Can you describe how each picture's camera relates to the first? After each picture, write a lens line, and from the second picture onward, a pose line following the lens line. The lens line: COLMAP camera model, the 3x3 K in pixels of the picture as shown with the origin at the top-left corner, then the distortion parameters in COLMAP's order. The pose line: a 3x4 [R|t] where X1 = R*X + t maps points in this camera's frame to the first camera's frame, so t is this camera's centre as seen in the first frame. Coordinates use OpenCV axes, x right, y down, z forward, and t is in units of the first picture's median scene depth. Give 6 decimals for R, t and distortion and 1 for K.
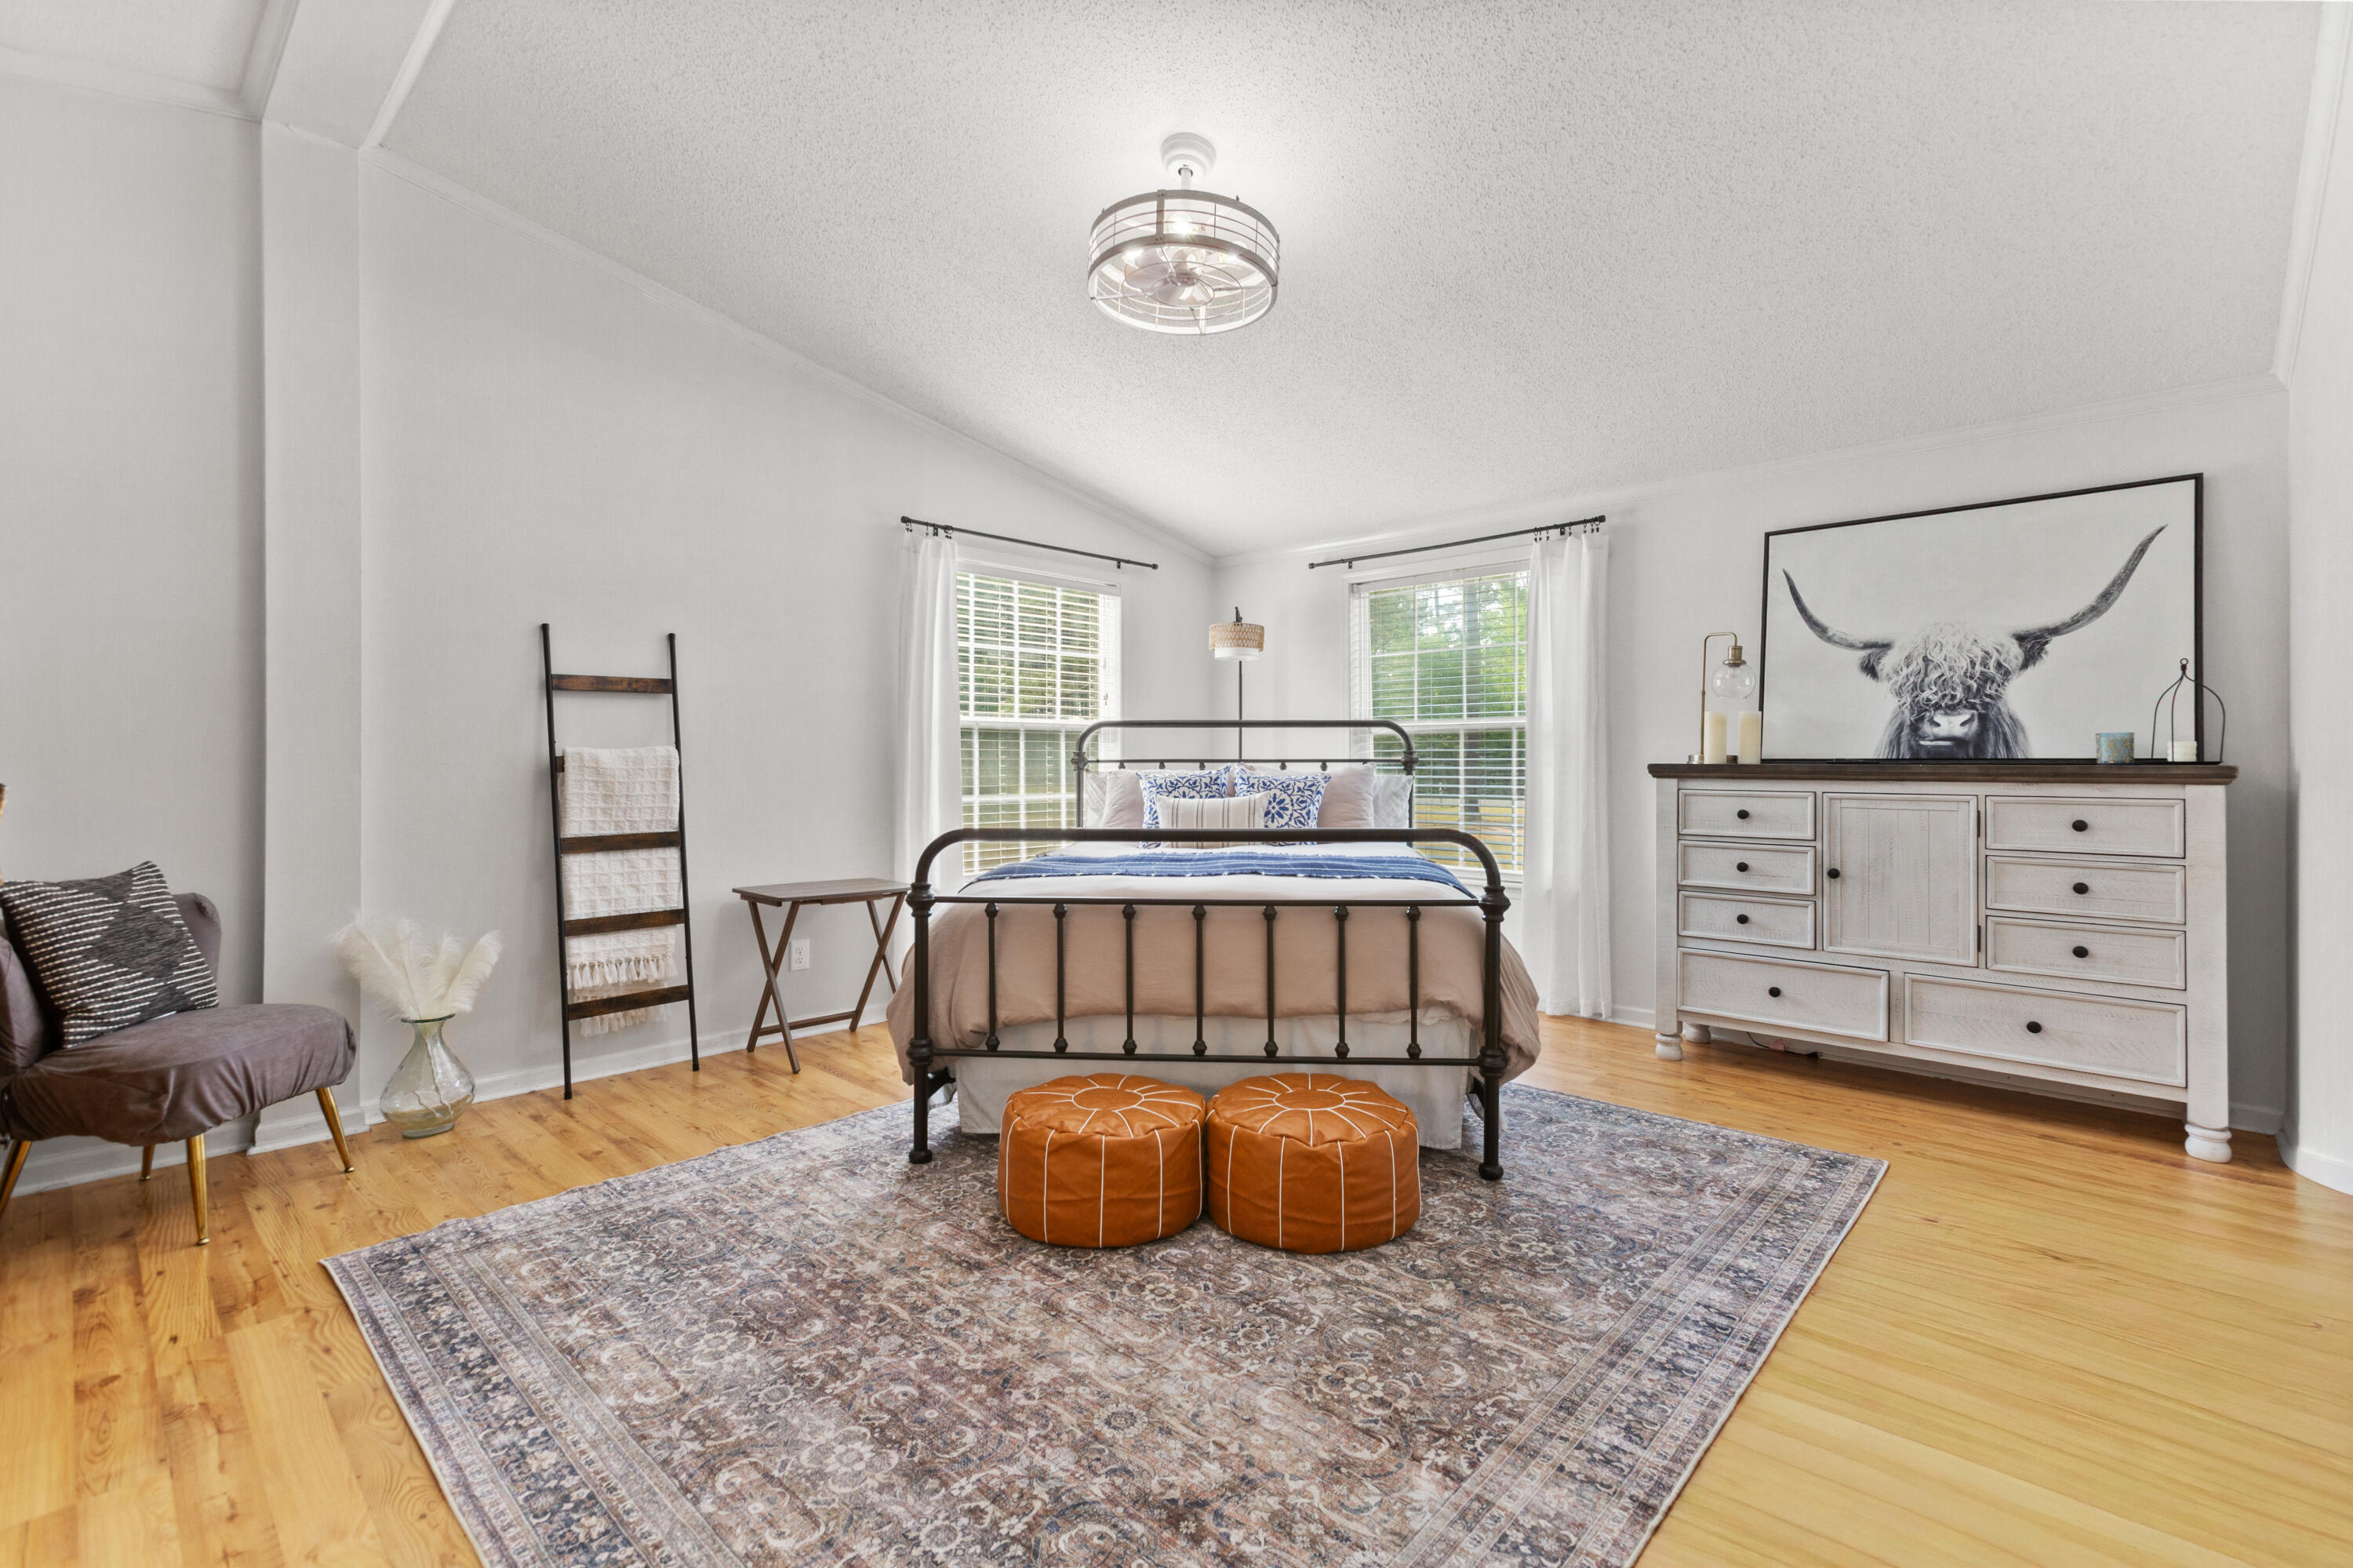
lens RADIAL K [[1051.9, 0, 1178.5], [0, 1051.9, 755.2], [0, 0, 1]] dist [-0.015111, 0.013840]
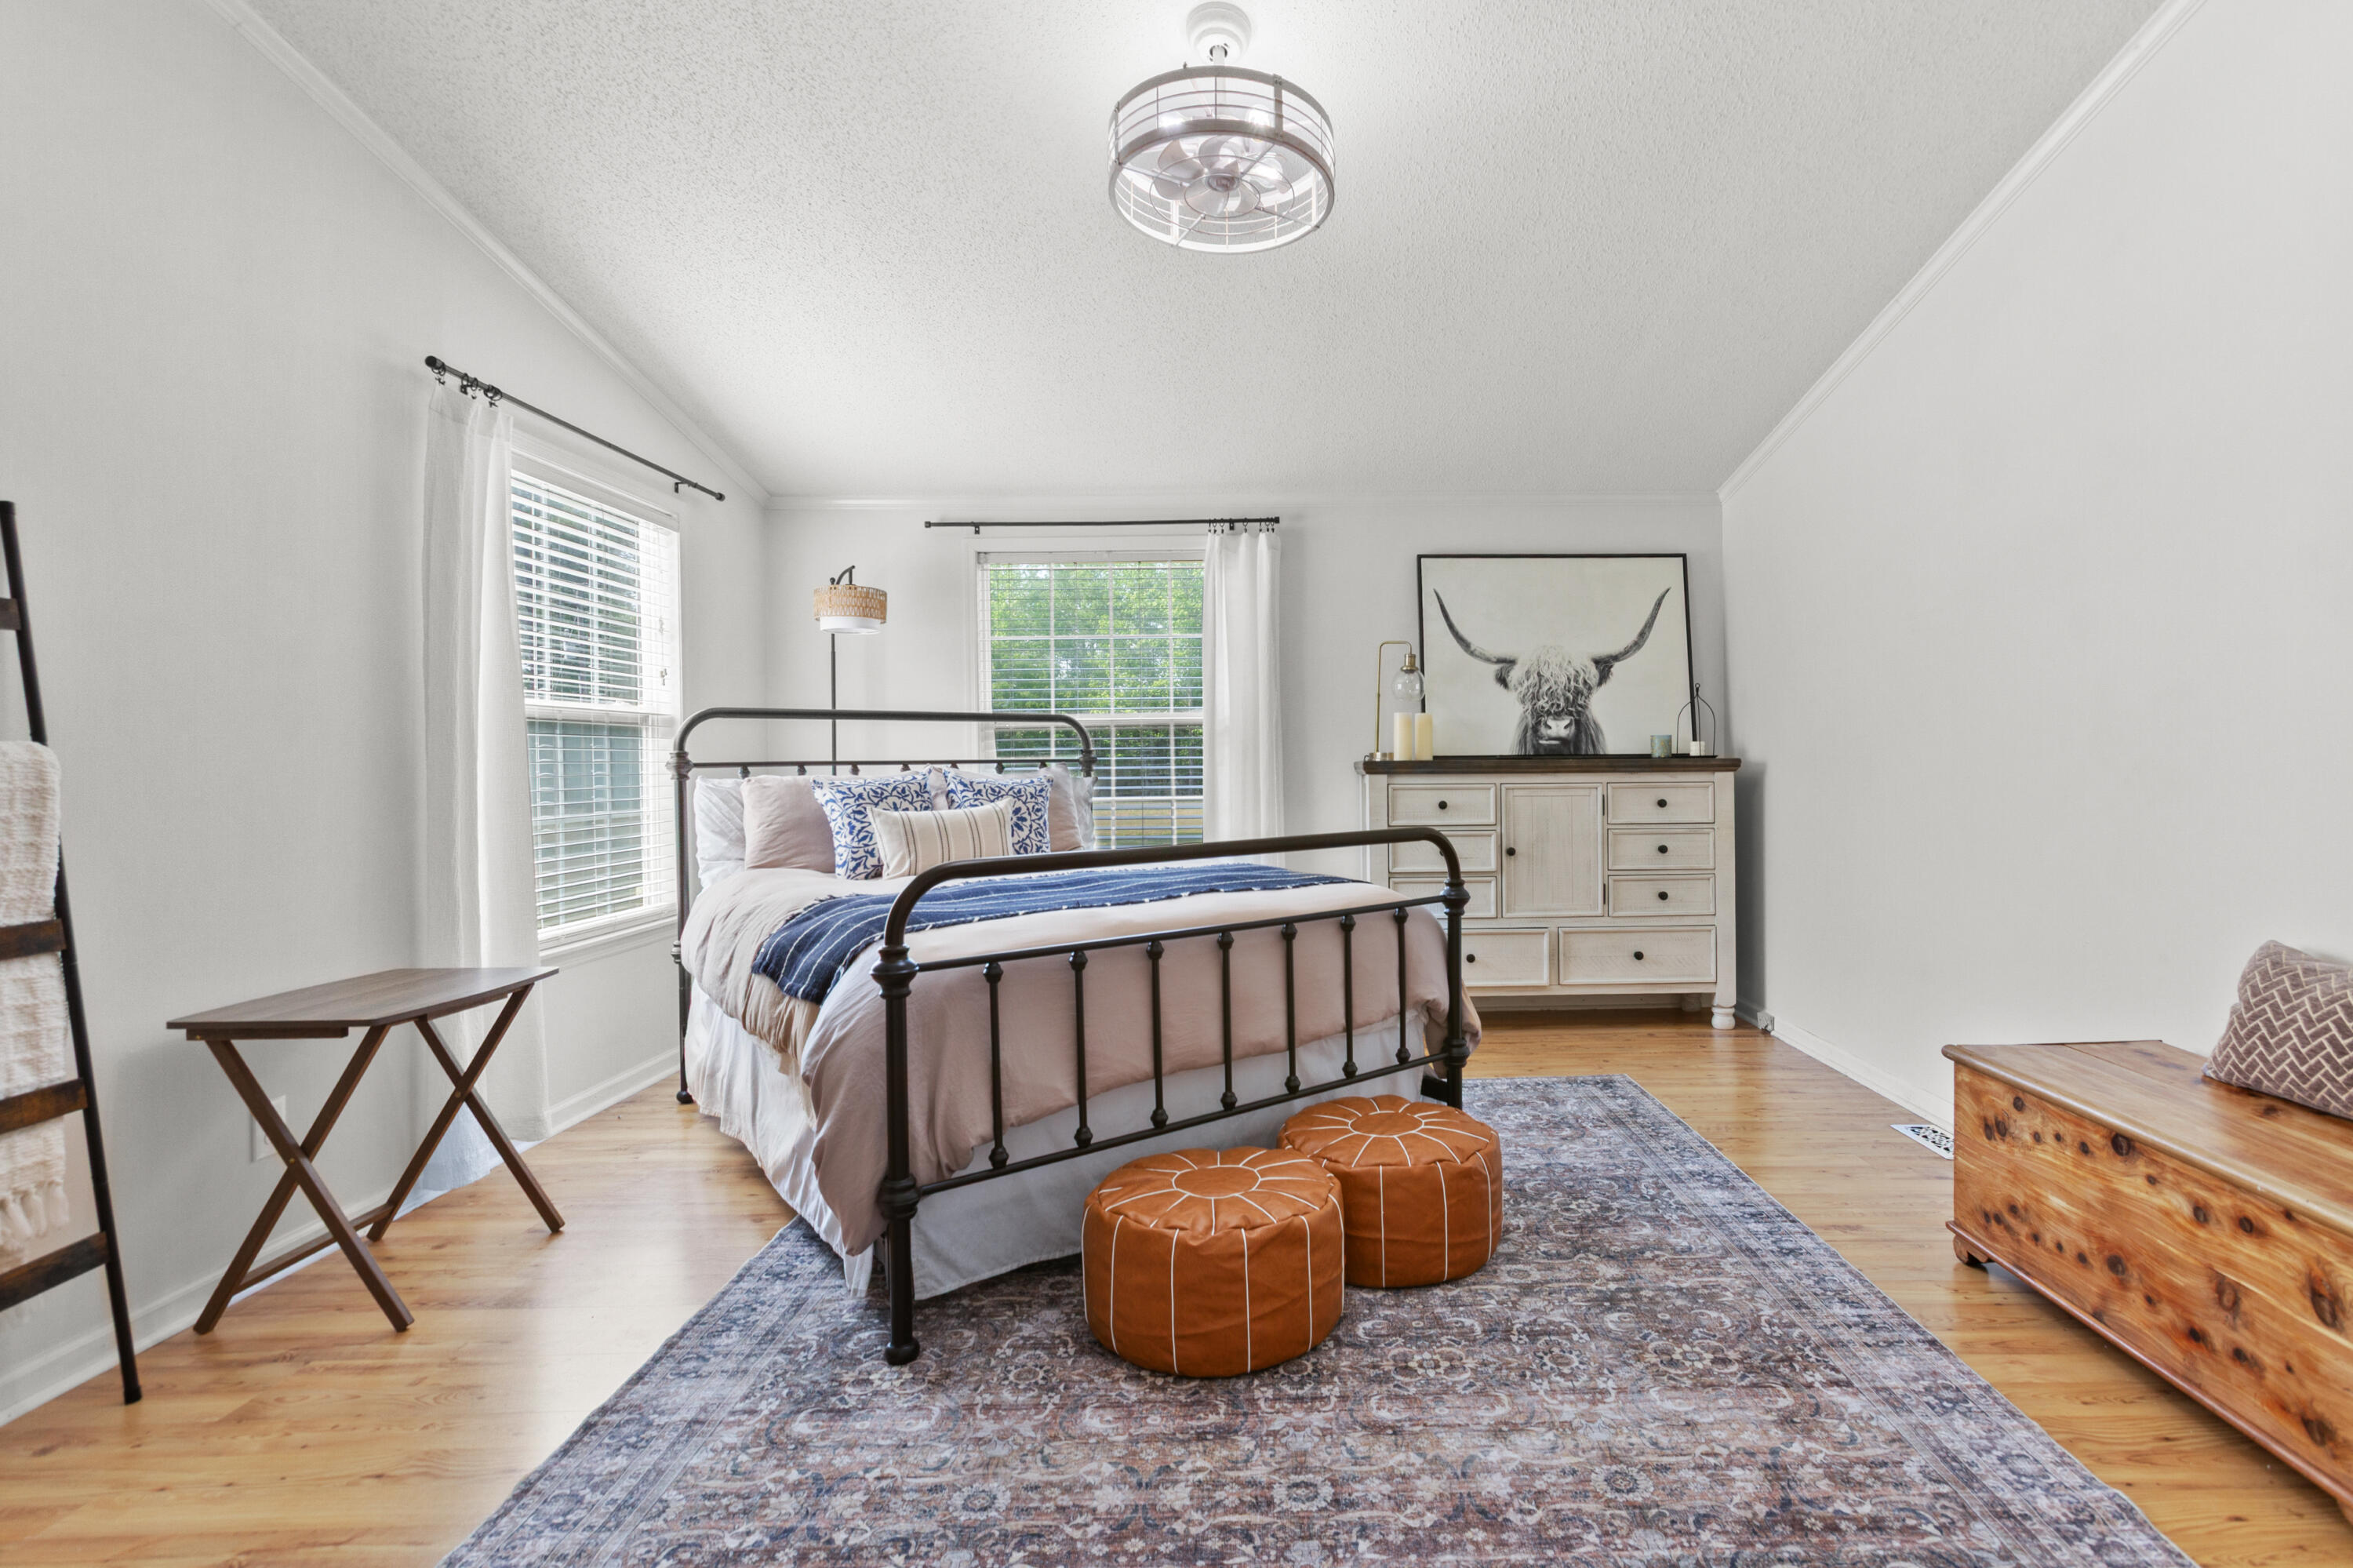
lens RADIAL K [[1163.9, 0, 1261.8], [0, 1163.9, 765.3], [0, 0, 1]] dist [-0.018817, 0.020812]
pose [[0.711400, -0.011162, 0.702699, -0.599327], [0.004748, 0.999927, 0.011076, -0.001179], [-0.702772, -0.004543, 0.711401, 0.309106]]
